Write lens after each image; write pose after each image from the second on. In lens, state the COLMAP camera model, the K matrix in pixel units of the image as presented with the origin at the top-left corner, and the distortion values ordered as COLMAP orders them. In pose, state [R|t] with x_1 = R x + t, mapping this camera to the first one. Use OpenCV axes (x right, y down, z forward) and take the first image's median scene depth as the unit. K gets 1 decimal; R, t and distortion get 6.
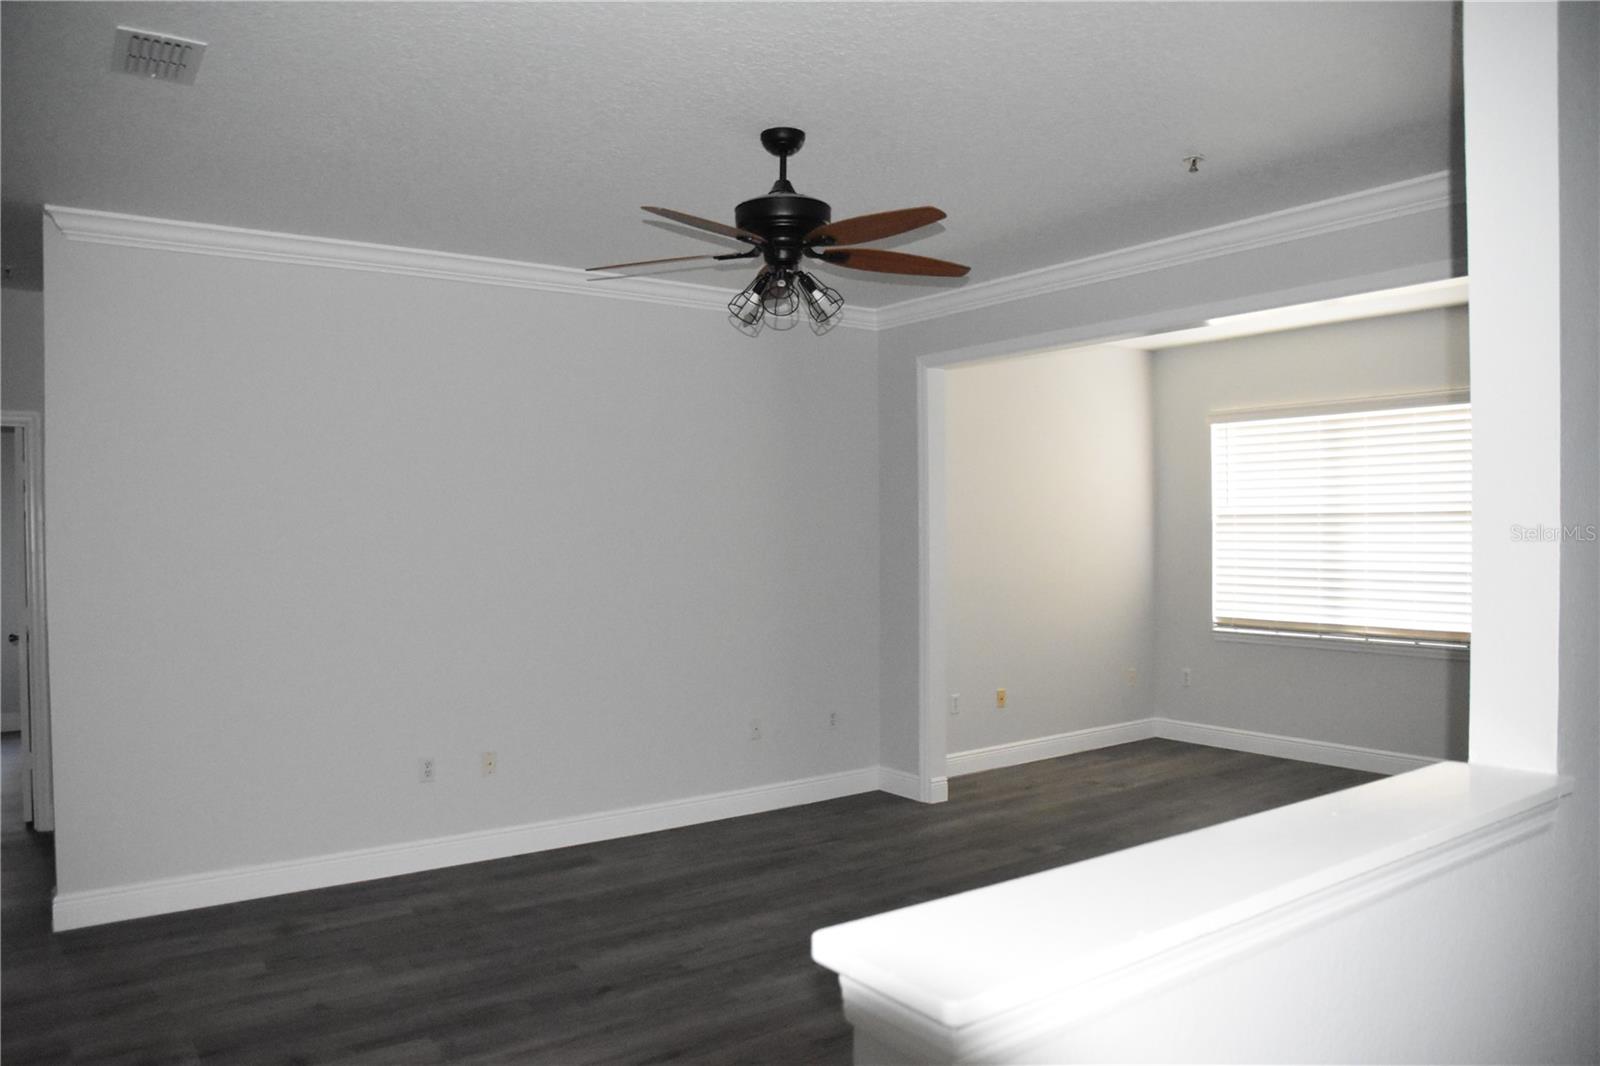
lens RADIAL K [[1158.0, 0, 800.0], [0, 1158.0, 533.0], [0, 0, 1]] dist [-0.096028, 0.001442]
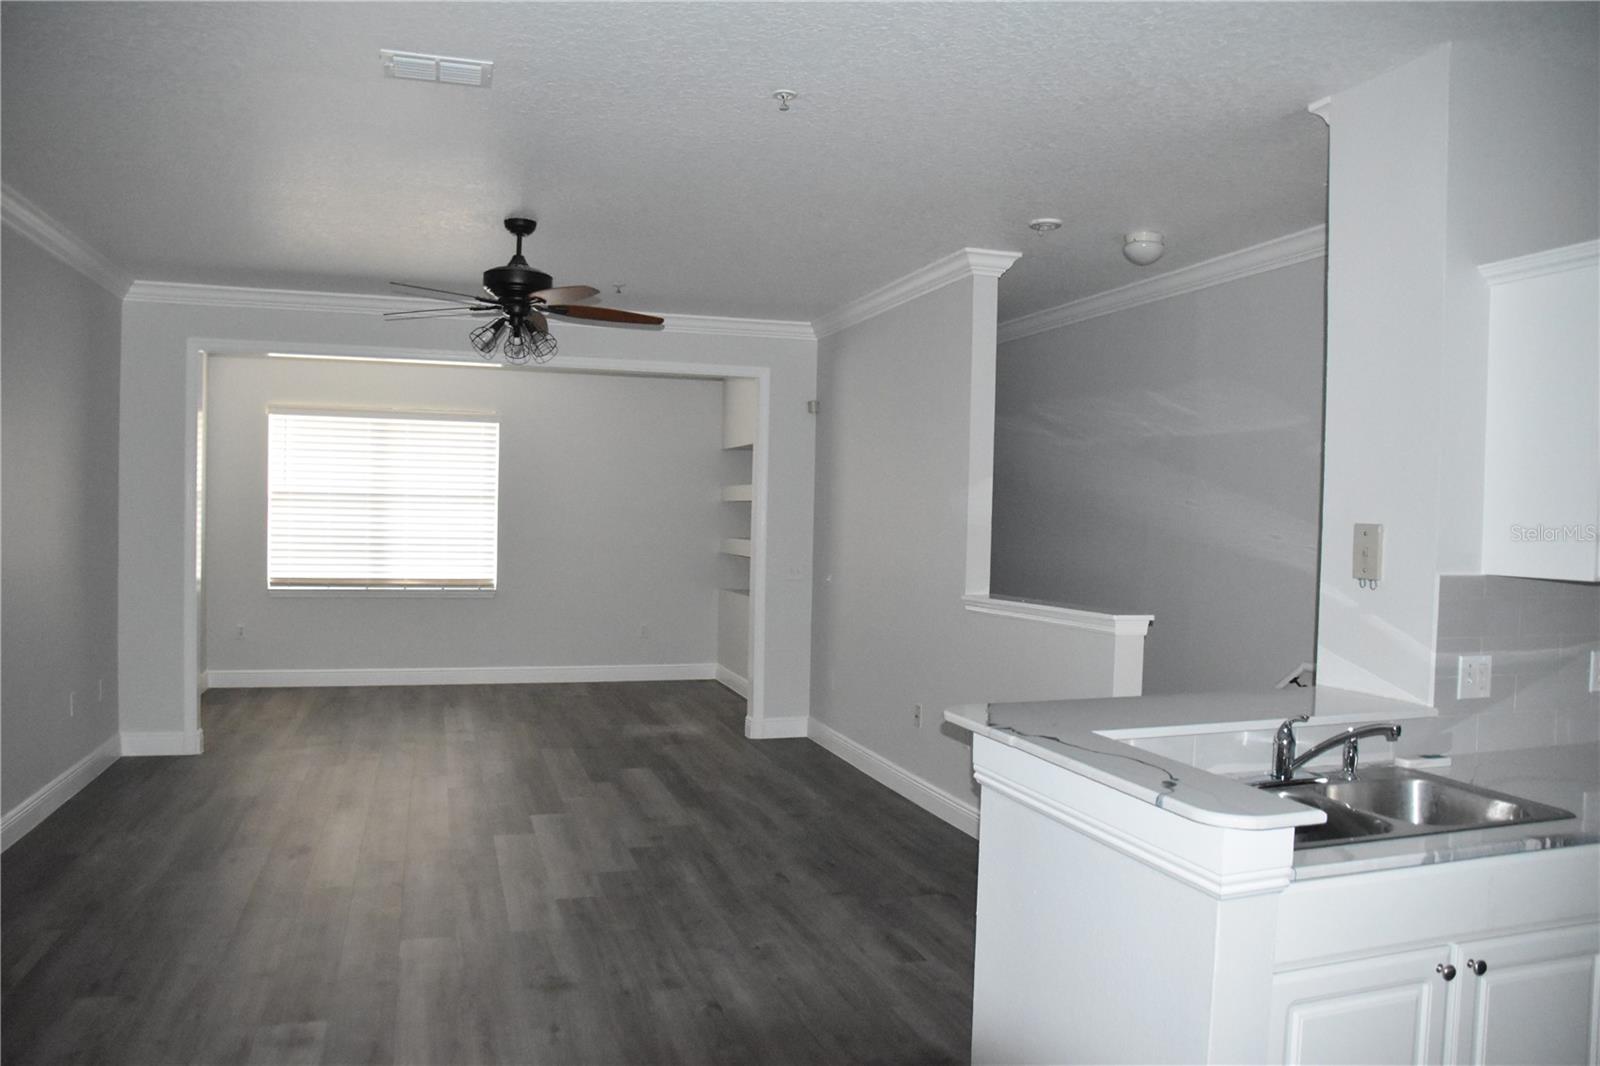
lens RADIAL K [[1133.1, 0, 801.7], [0, 1133.1, 542.1], [0, 0, 1]] dist [-0.135389, 0.083583]
pose [[0.322195, -0.014590, 0.946561, -0.624110], [-0.021482, 0.999511, 0.022718, -0.001231], [-0.946430, -0.027654, 0.321724, 0.130222]]
